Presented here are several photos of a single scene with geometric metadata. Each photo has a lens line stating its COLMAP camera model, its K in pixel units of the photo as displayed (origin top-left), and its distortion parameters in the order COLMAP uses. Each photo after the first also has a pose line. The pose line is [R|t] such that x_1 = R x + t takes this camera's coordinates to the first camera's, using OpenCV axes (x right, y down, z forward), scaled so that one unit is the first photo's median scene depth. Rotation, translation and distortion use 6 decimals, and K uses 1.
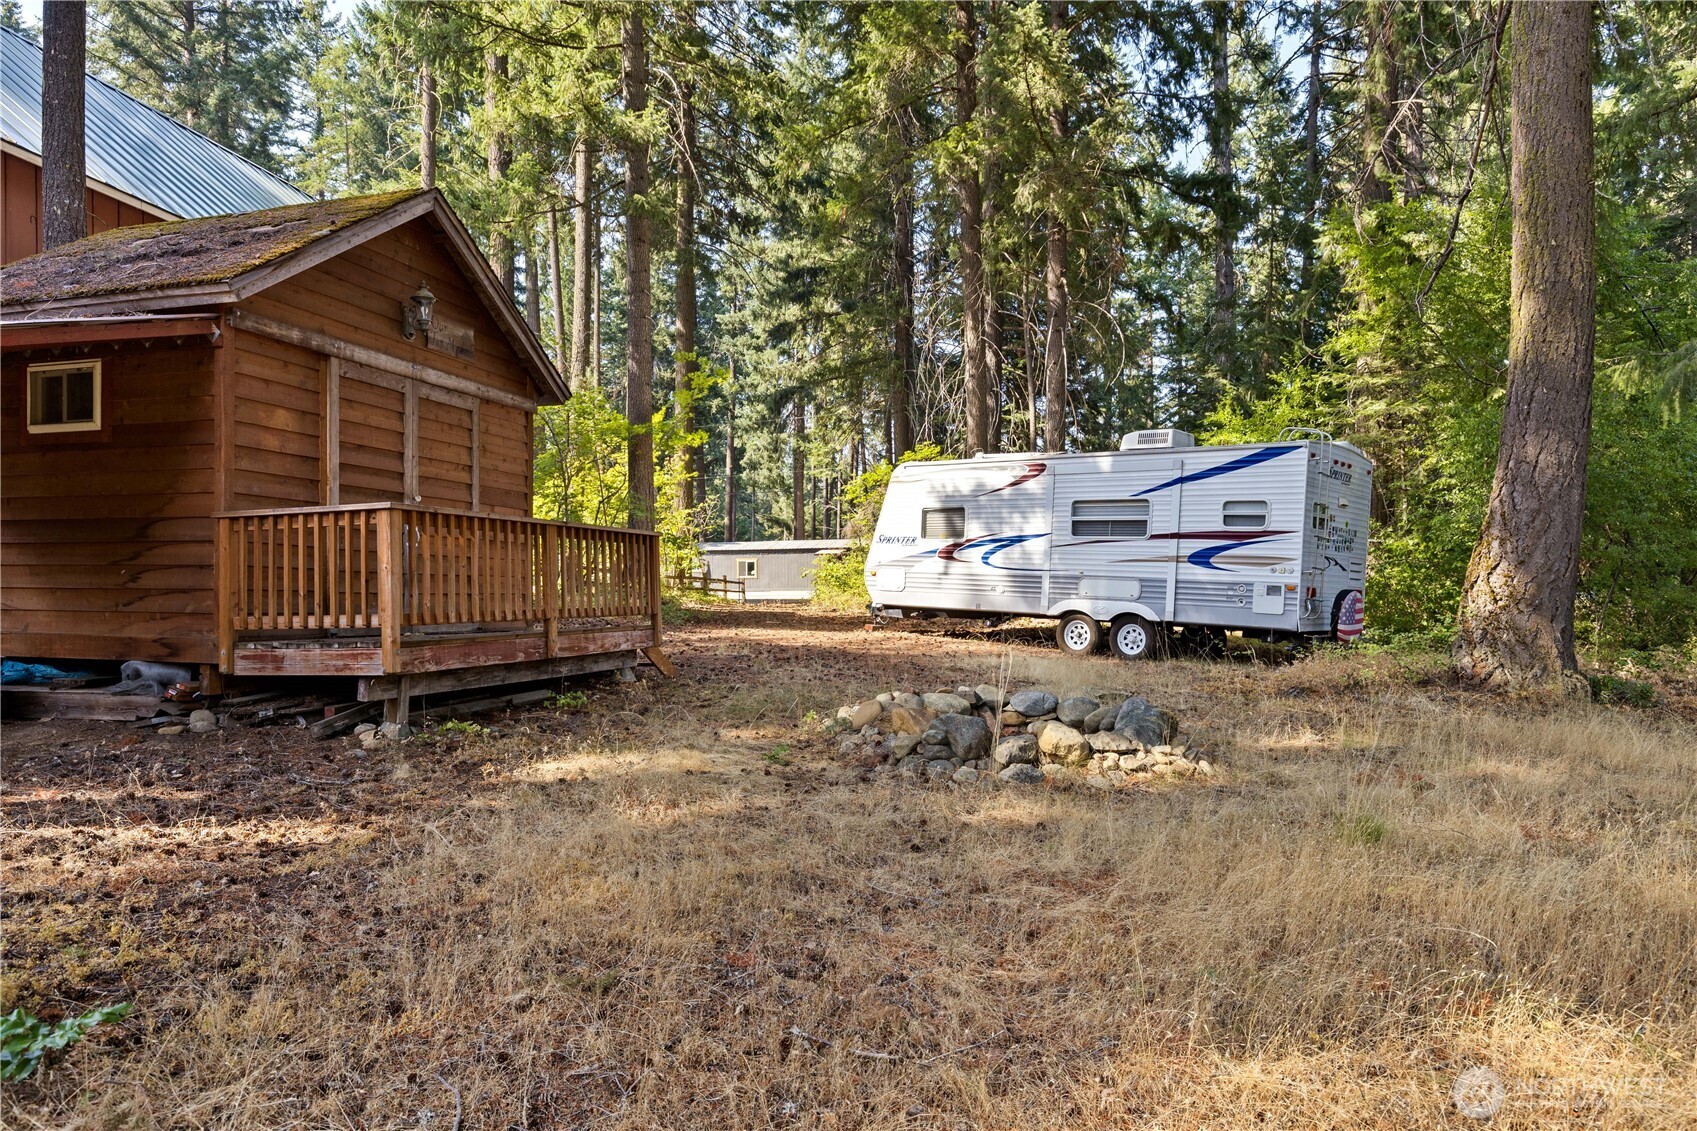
lens RADIAL K [[1039.7, 0, 831.8], [0, 1039.7, 618.6], [0, 0, 1]] dist [0.007288, -0.007547]
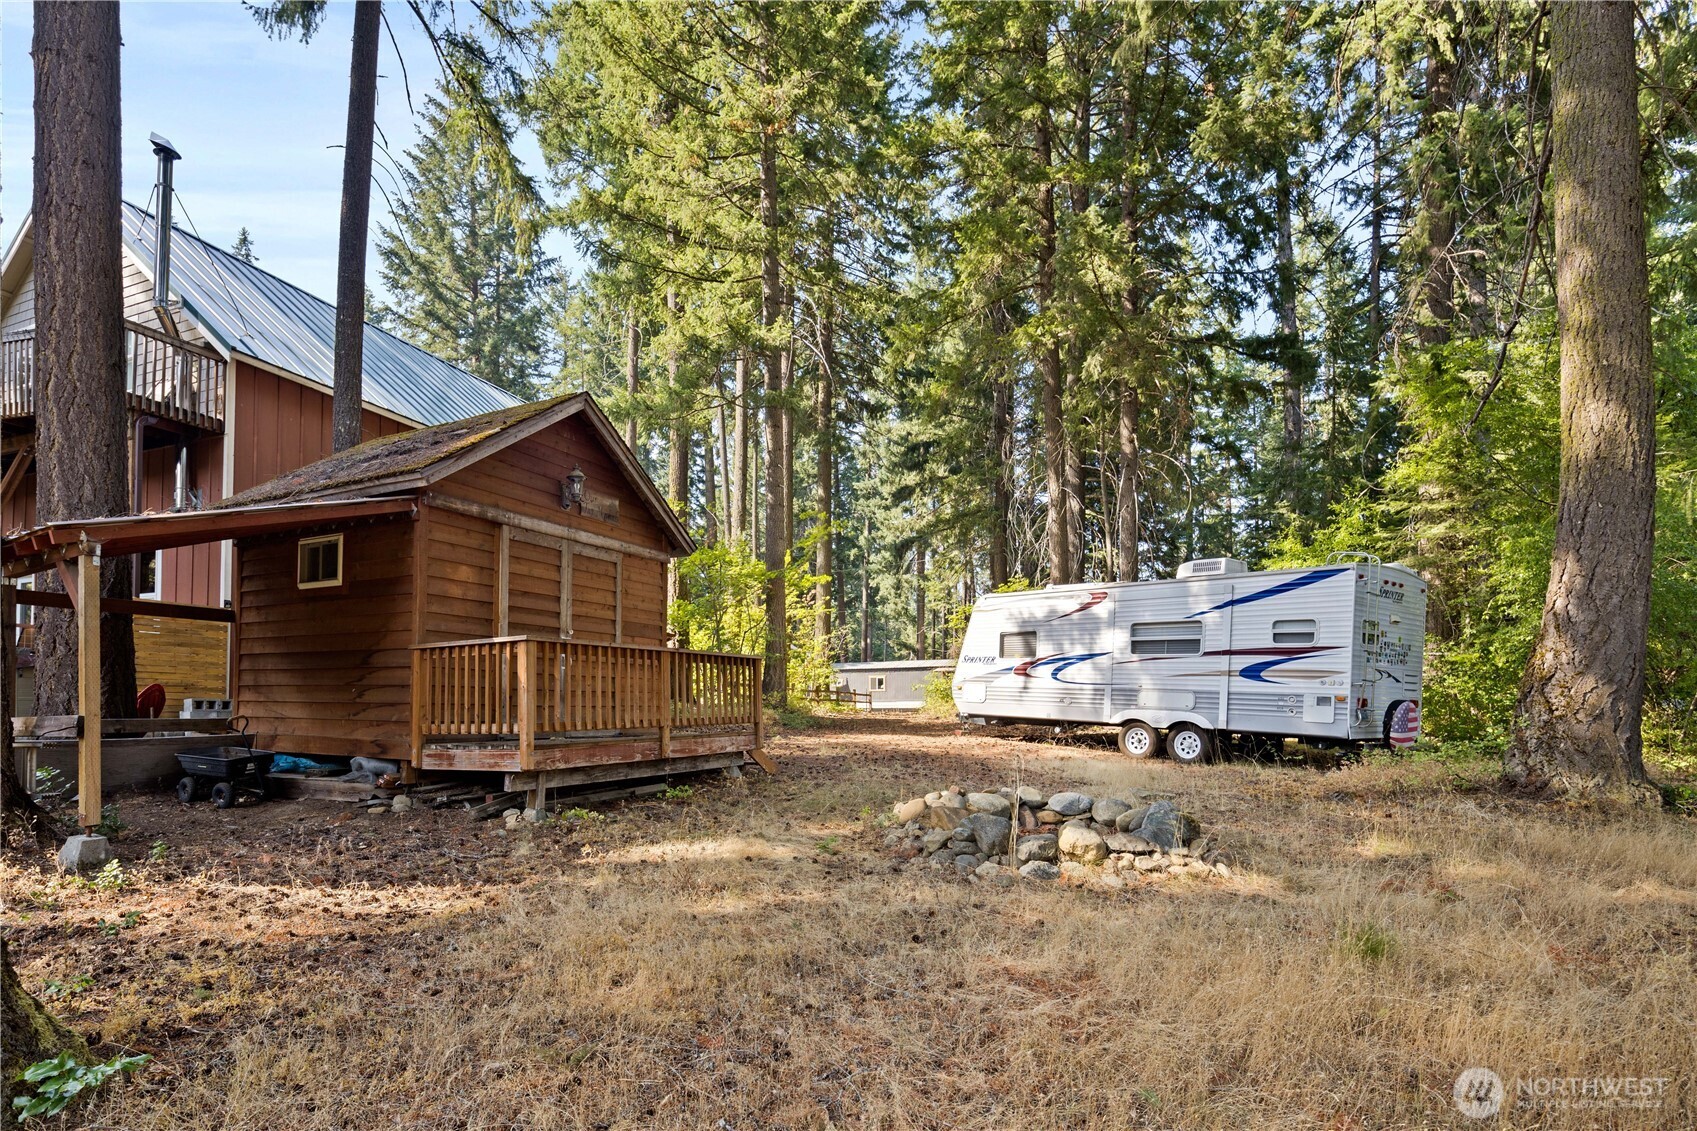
lens RADIAL K [[831.4, 0, 789.2], [0, 831.4, 690.4], [0, 0, 1]] dist [0.005896, -0.004626]
pose [[0.980638, -0.004698, -0.195771, 0.054372], [-0.003012, 0.999232, -0.039066, -0.003306], [0.195804, 0.038899, 0.979871, 0.043149]]
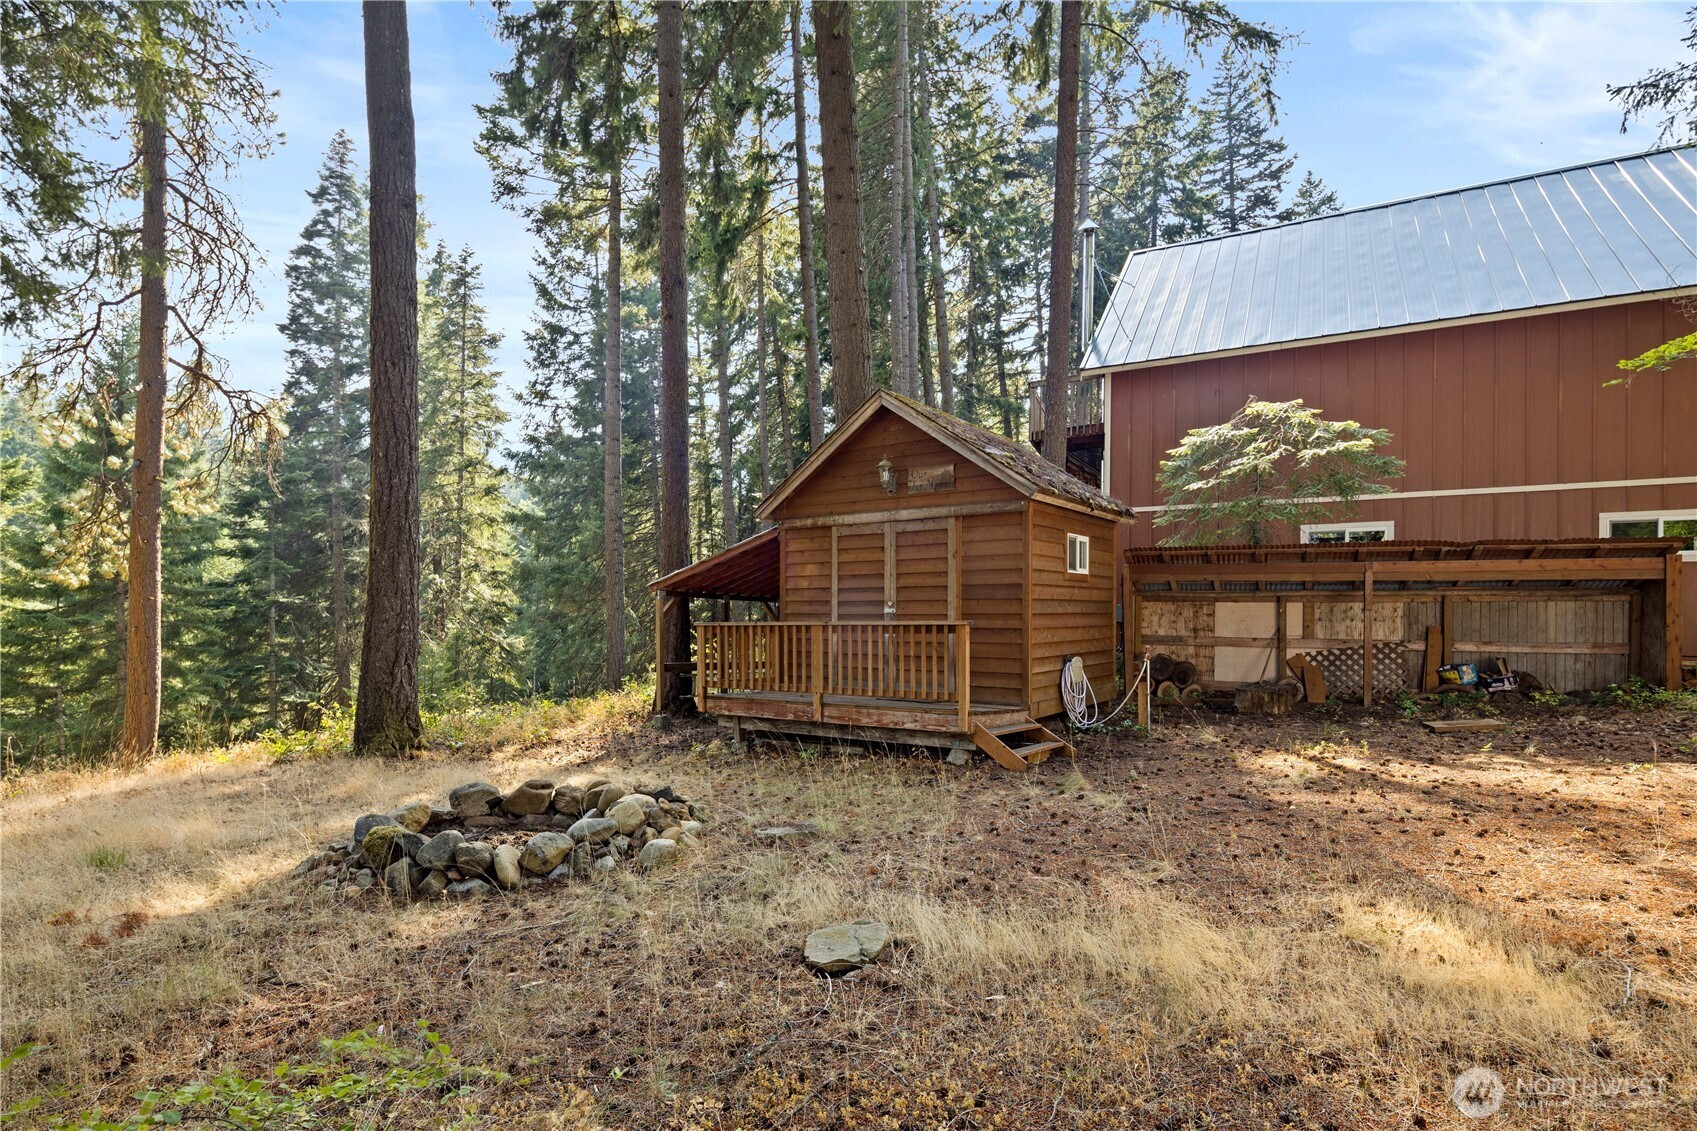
lens RADIAL K [[831.4, 0, 837.7], [0, 831.4, 623.5], [0, 0, 1]] dist [0.005896, -0.004626]
pose [[-0.298279, 0.001271, -0.954478, 0.599882], [-0.021847, 0.999728, 0.008159, -0.078842], [0.954229, 0.023286, -0.298170, 1.054061]]
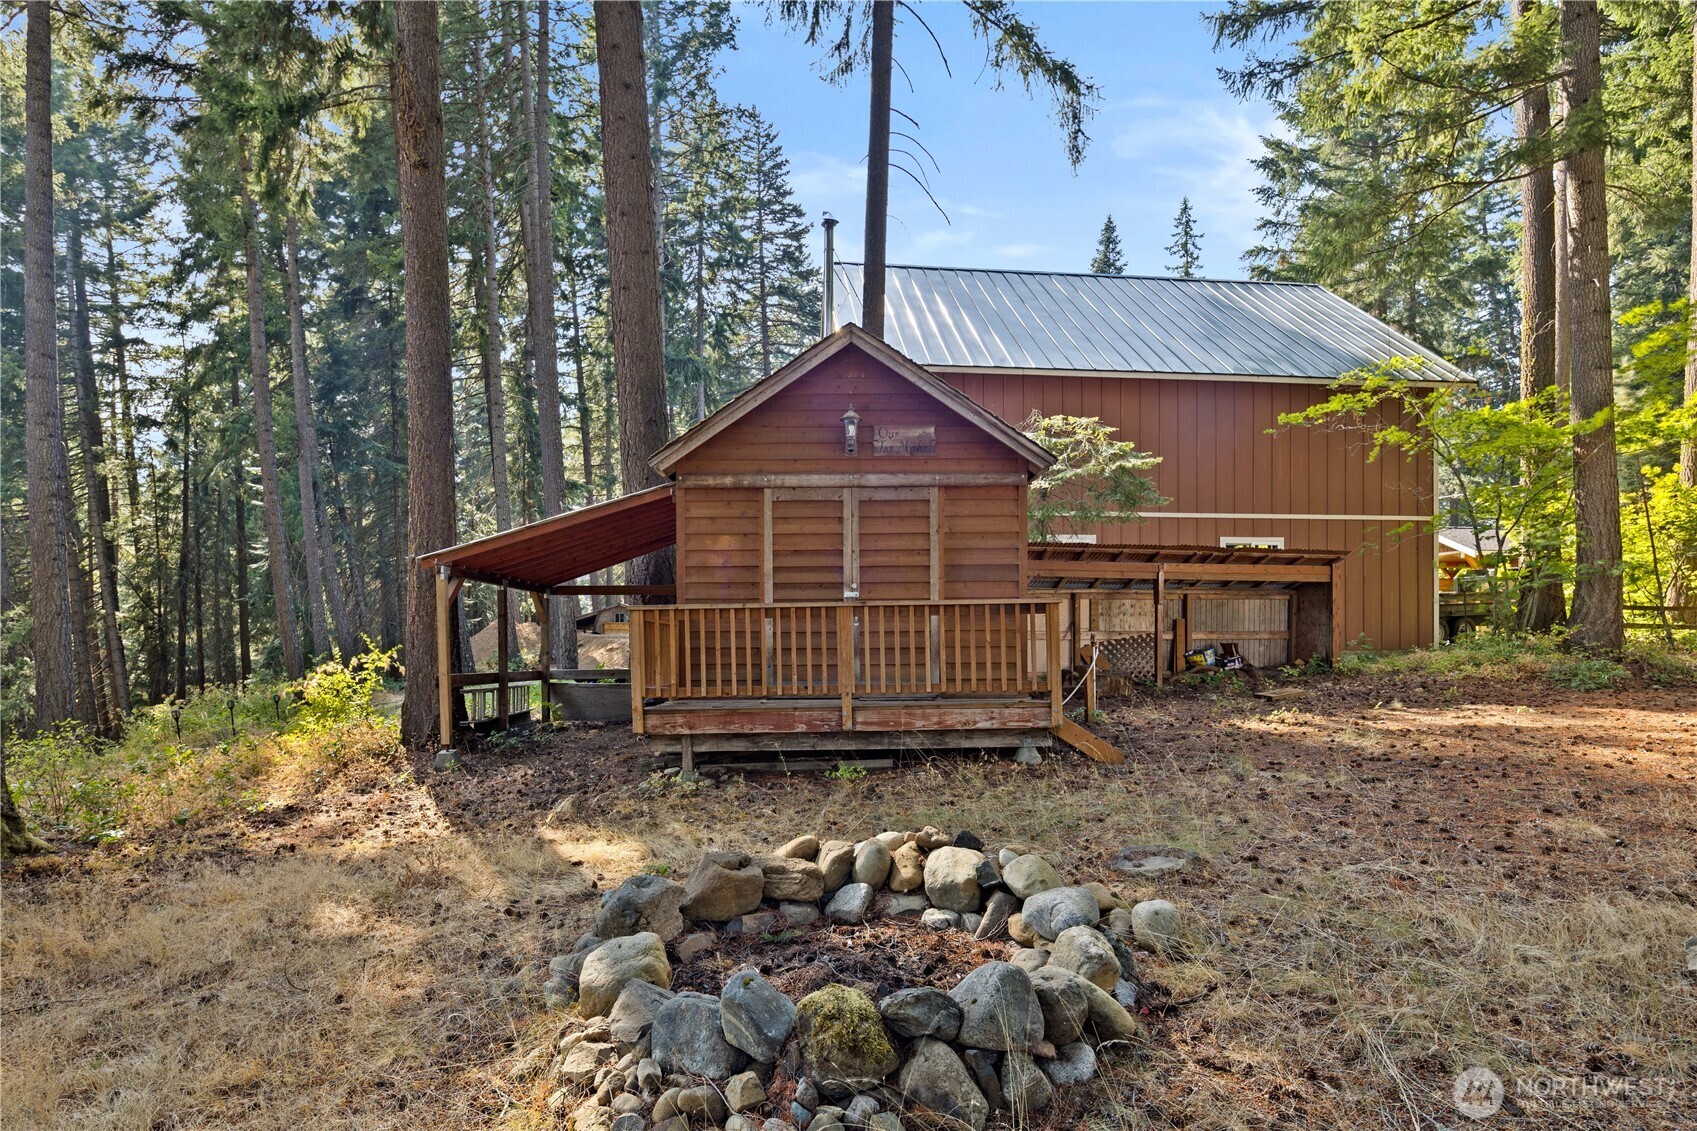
lens RADIAL K [[831.4, 0, 849.1], [0, 831.4, 635.0], [0, 0, 1]] dist [0.005896, -0.004626]
pose [[0.314722, -0.009259, -0.949139, 0.418943], [-0.008202, 0.999889, -0.012474, -0.038490], [0.949149, 0.011711, 0.314611, 0.573784]]
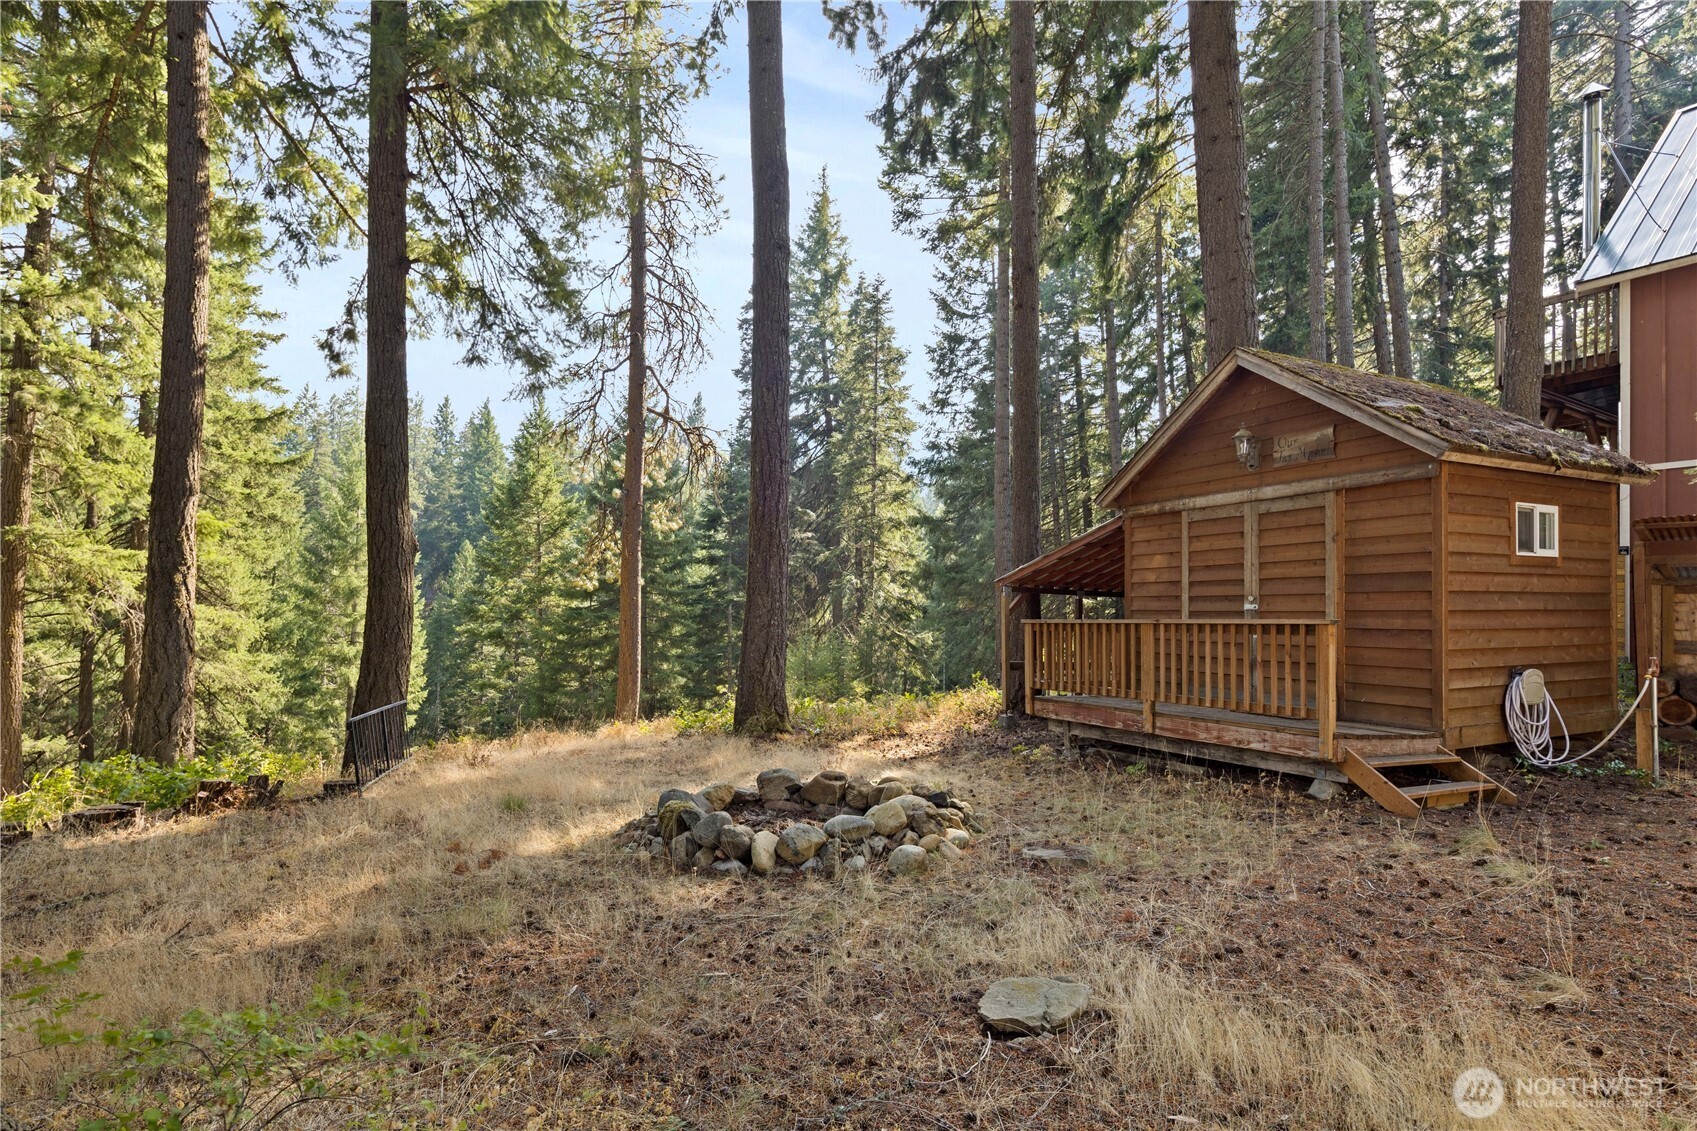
lens RADIAL K [[831.4, 0, 843.2], [0, 831.4, 605.5], [0, 0, 1]] dist [0.005896, -0.004626]
pose [[-0.708152, -0.014900, -0.705902, 0.518937], [-0.021677, 0.999765, 0.000643, -0.080450], [0.705727, 0.015758, -0.708309, 1.118705]]
